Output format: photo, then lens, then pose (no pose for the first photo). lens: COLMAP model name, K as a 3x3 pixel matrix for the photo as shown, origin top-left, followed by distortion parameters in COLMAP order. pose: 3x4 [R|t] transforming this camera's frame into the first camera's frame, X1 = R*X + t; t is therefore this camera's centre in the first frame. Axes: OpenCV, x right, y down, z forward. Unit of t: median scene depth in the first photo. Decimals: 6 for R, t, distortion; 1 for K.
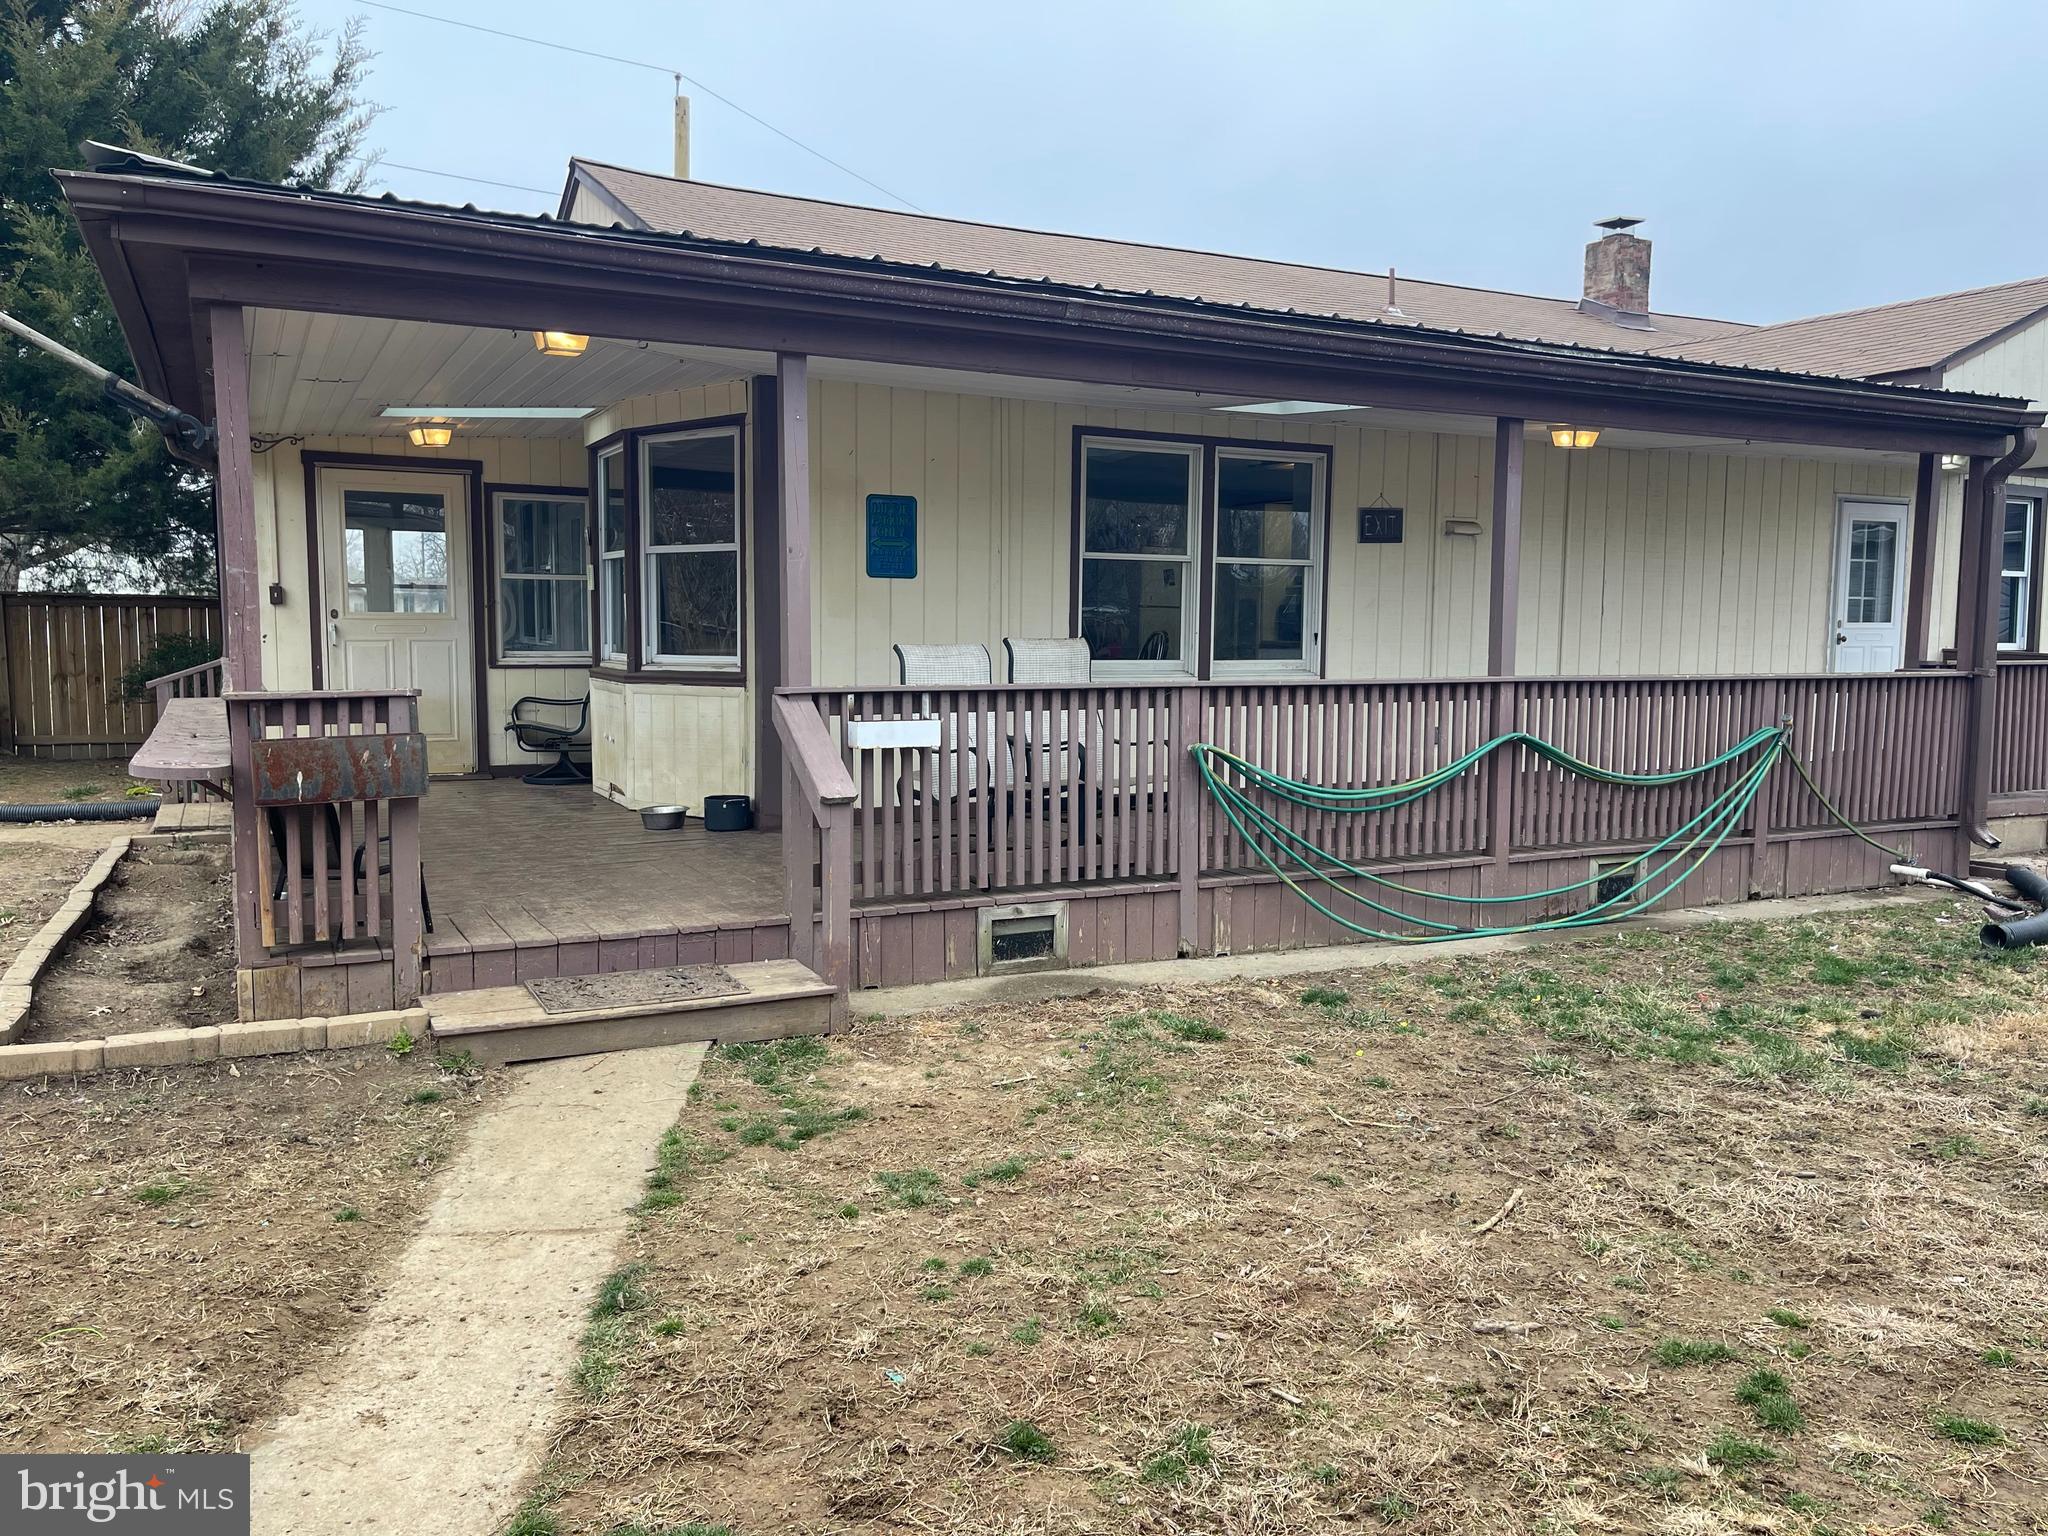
lens RADIAL K [[1523.5, 0, 1024.0], [0, 1523.5, 768.0], [0, 0, 1]] dist [0.052485, -0.089363]
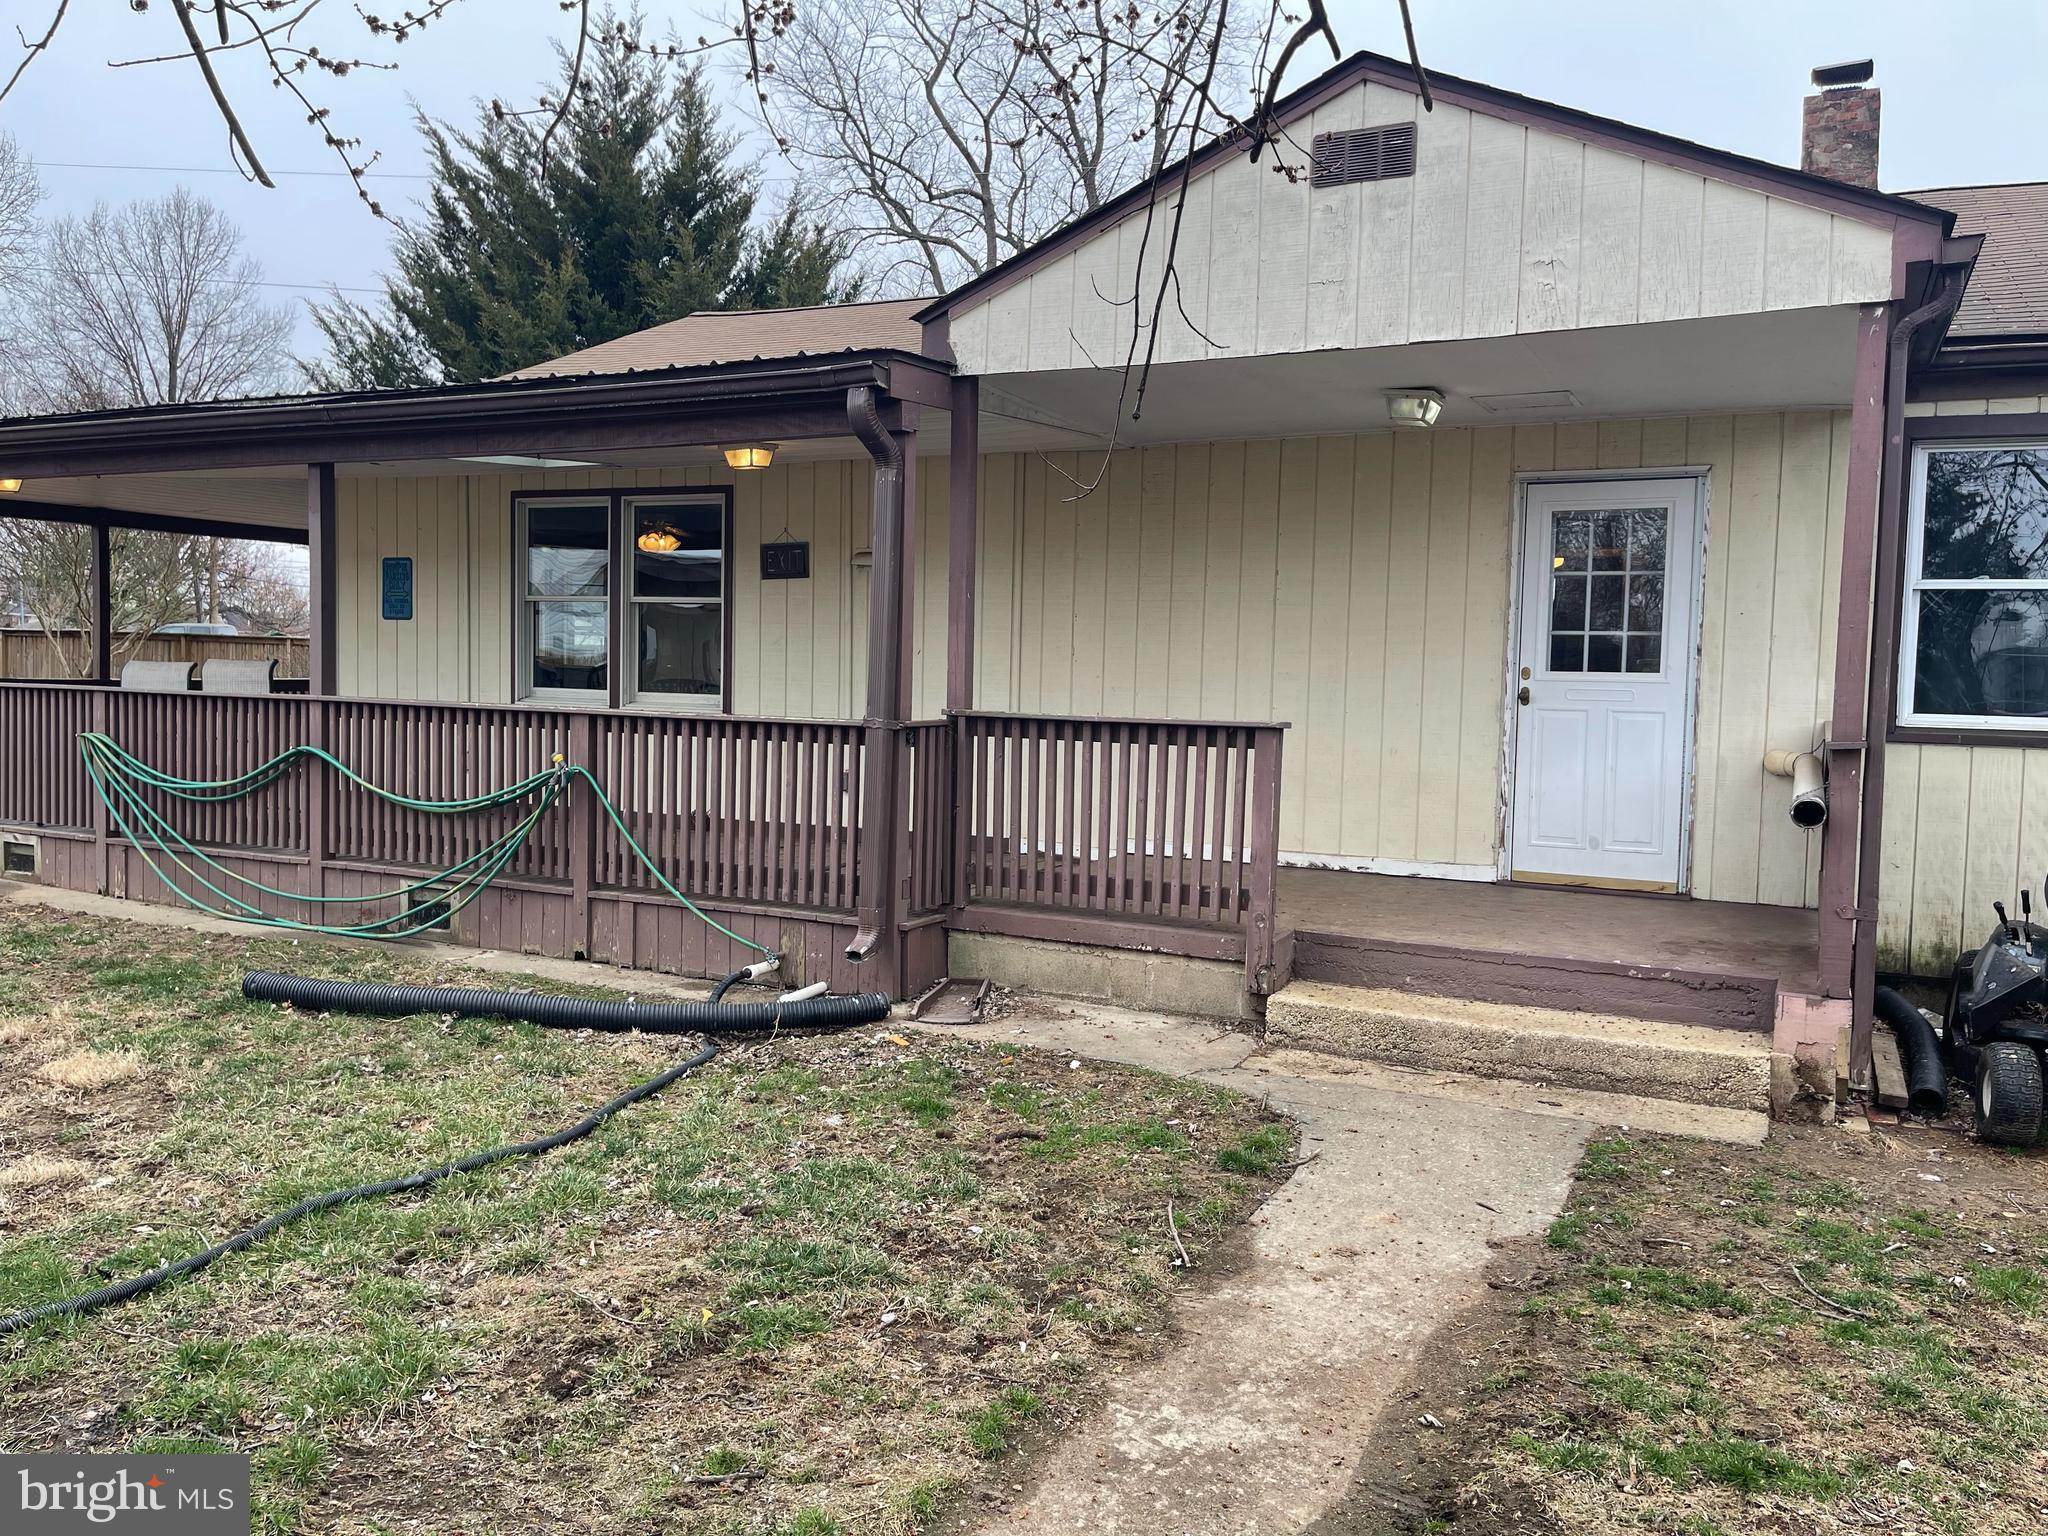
lens RADIAL K [[1523.5, 0, 1024.0], [0, 1523.5, 768.0], [0, 0, 1]] dist [0.052485, -0.089363]
pose [[0.610245, 0.058274, -0.790067, 1.179820], [-0.094091, 0.995563, 0.000755, -0.044954], [0.786606, 0.073877, 0.613020, 0.569139]]
